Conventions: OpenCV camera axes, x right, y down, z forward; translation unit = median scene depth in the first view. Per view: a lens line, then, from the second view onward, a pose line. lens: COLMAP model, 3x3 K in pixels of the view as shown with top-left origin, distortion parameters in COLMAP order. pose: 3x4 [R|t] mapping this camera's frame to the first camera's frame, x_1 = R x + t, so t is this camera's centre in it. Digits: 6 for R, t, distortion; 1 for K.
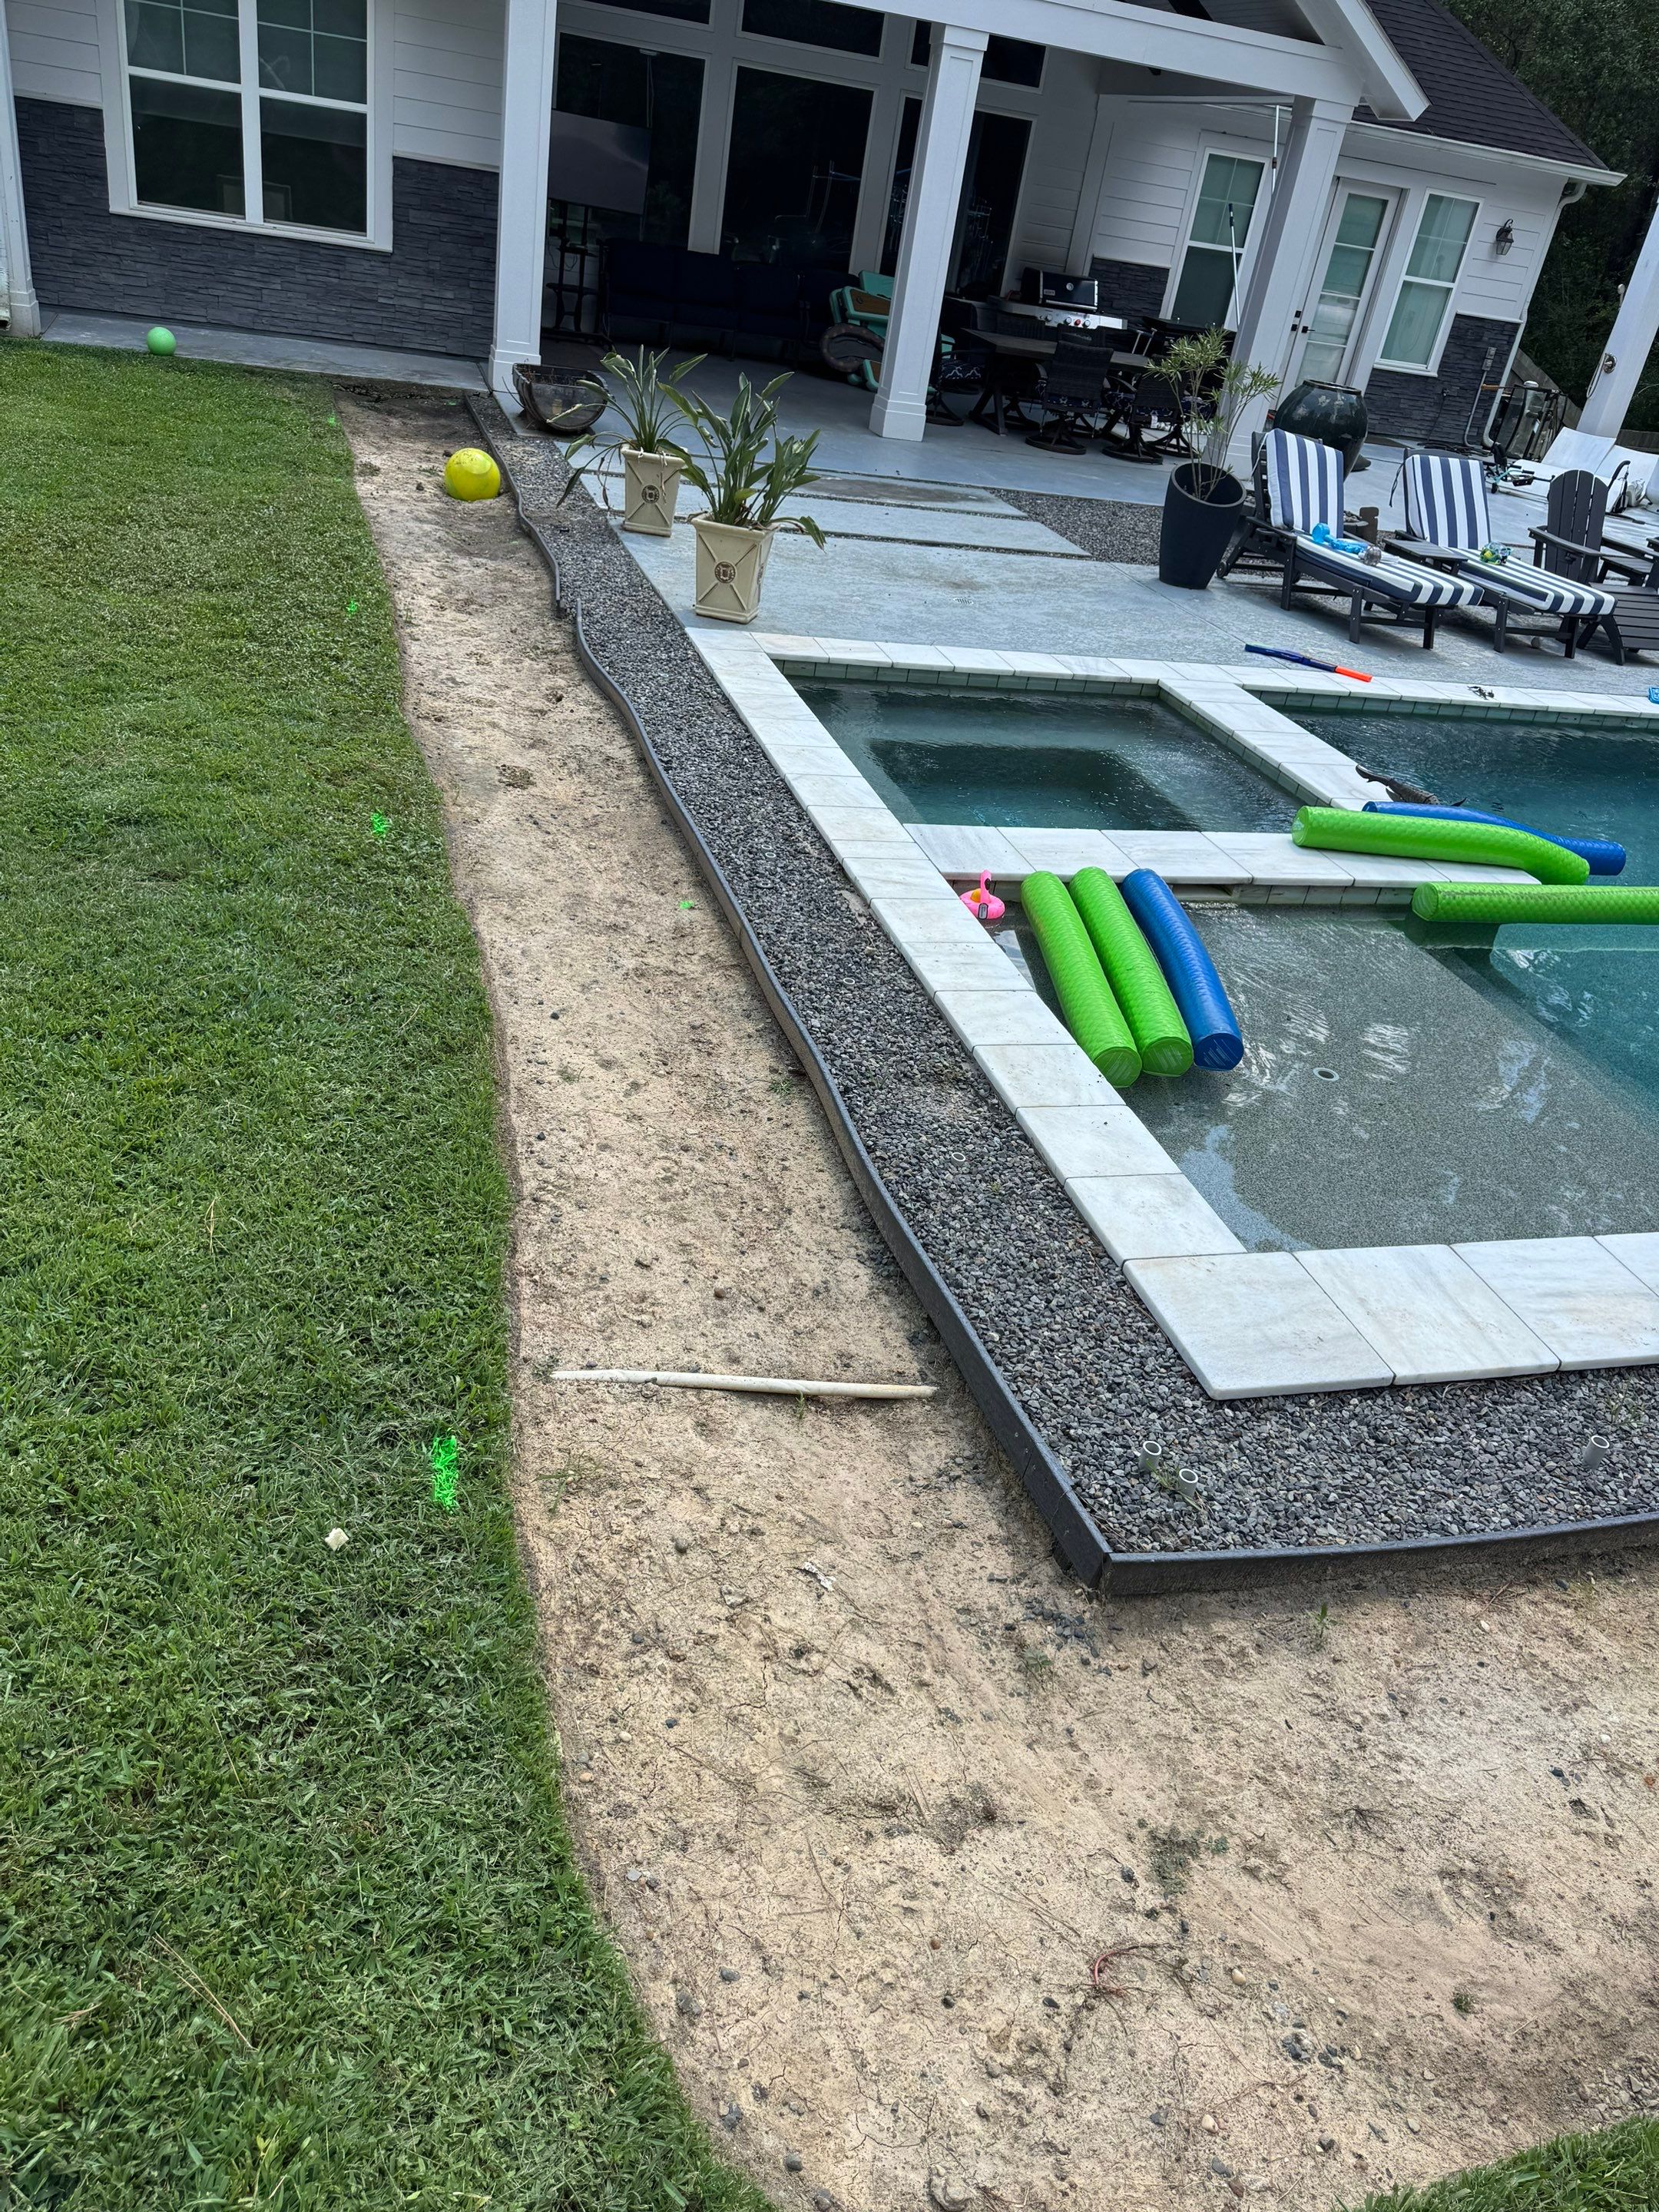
lens RADIAL K [[1556.0, 0, 826.0], [0, 1556.0, 1105.8], [0, 0, 1]] dist [0.051912, -0.044722]
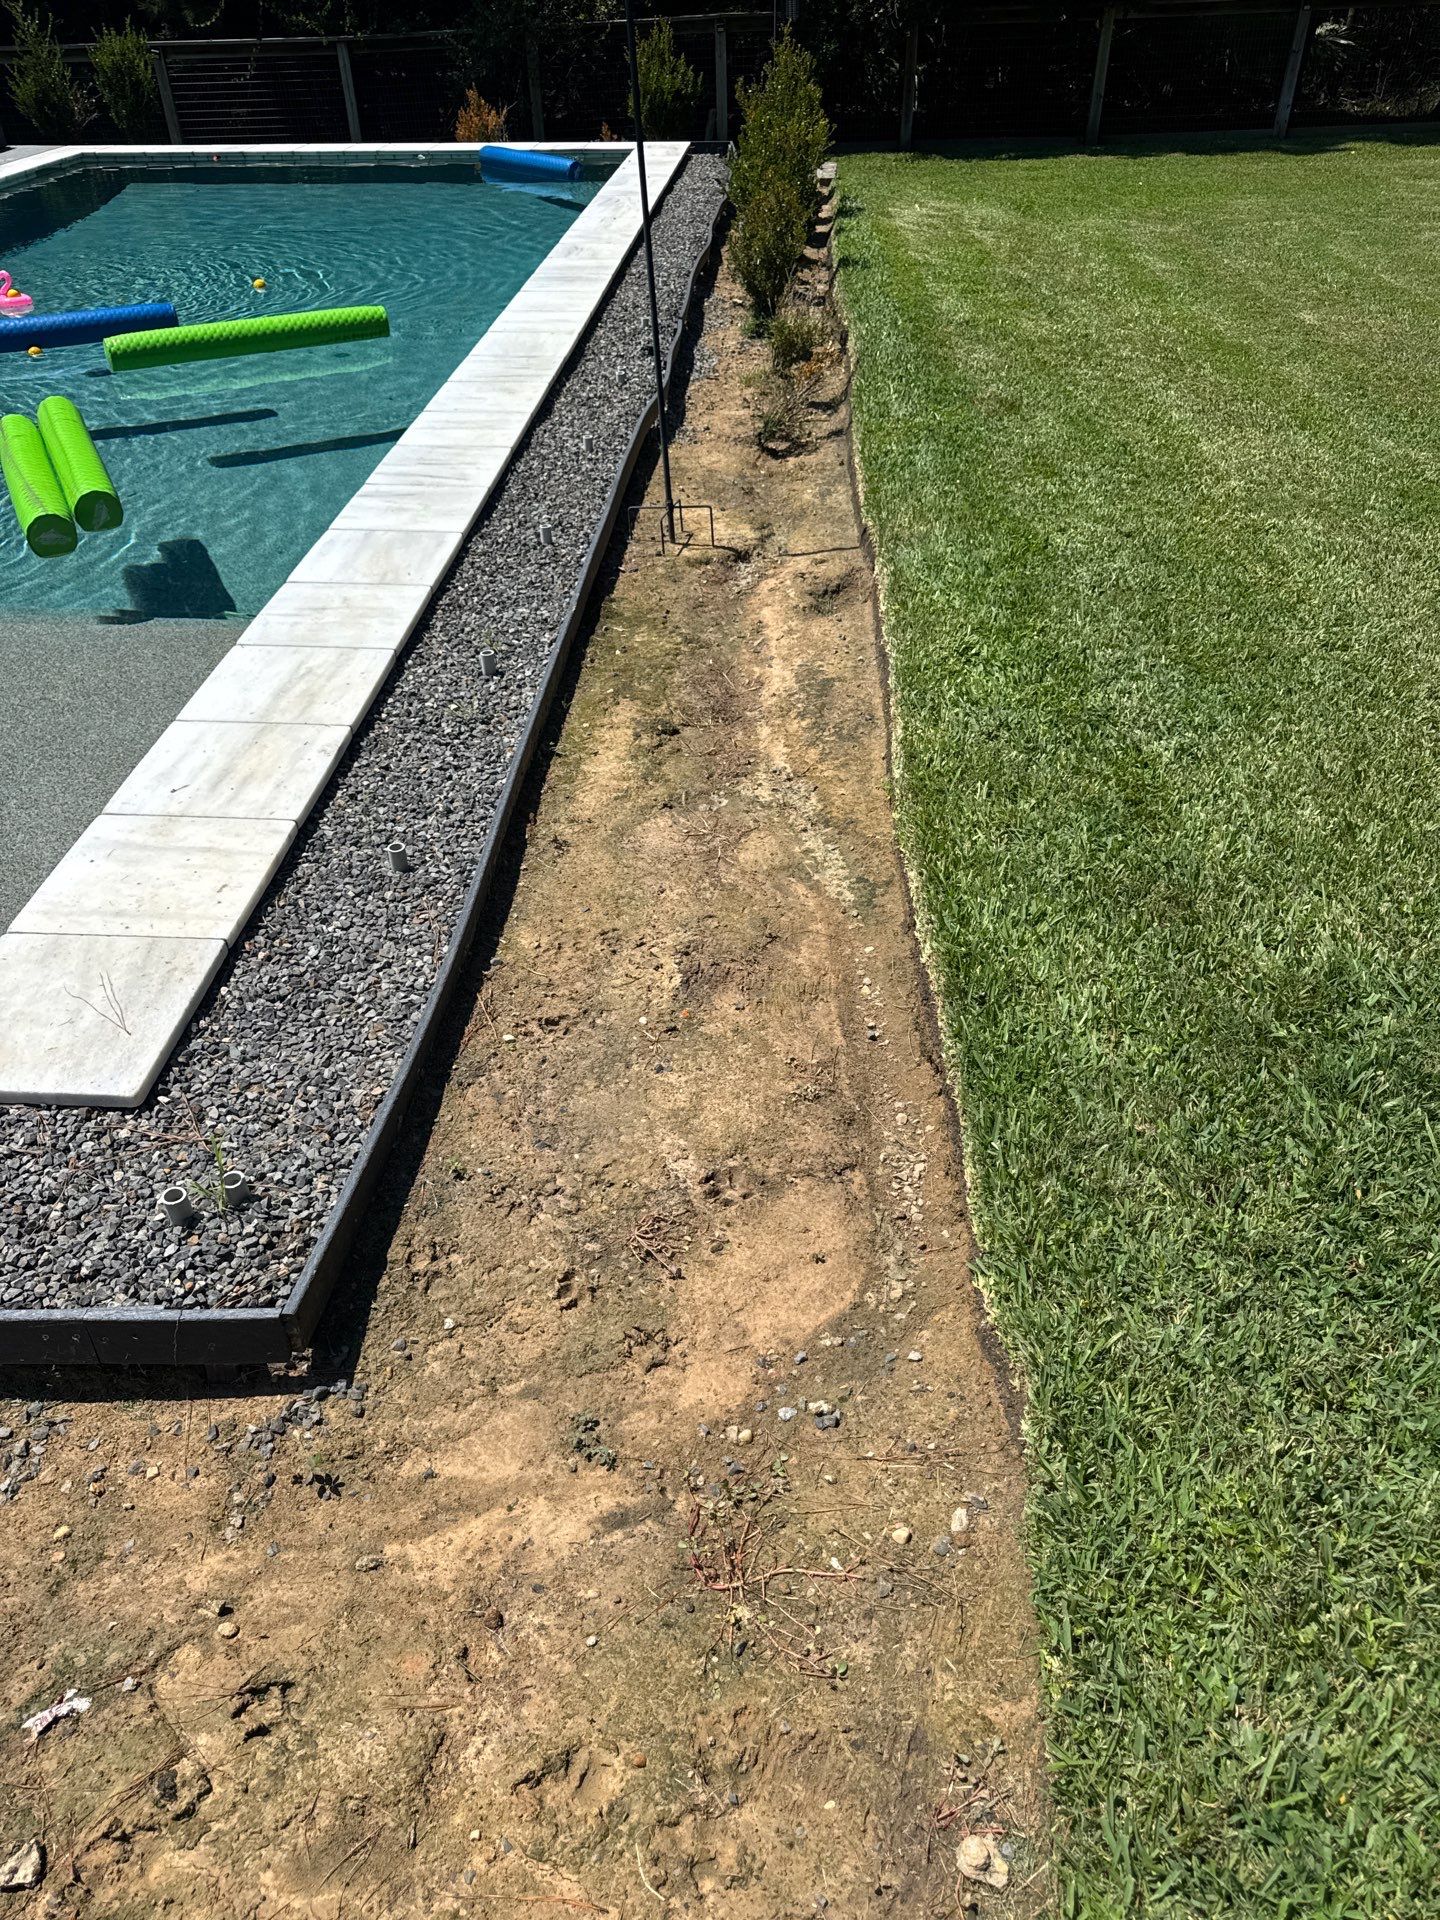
lens RADIAL K [[1350.6, 0, 717.7], [0, 1350.6, 958.6], [0, 0, 1]] dist [0.051912, -0.044722]
pose [[0.319608, -0.683413, 0.656352, -0.068247], [0.525244, 0.704302, 0.477575, -0.046115], [-0.788650, 0.192108, 0.584059, 0.336788]]
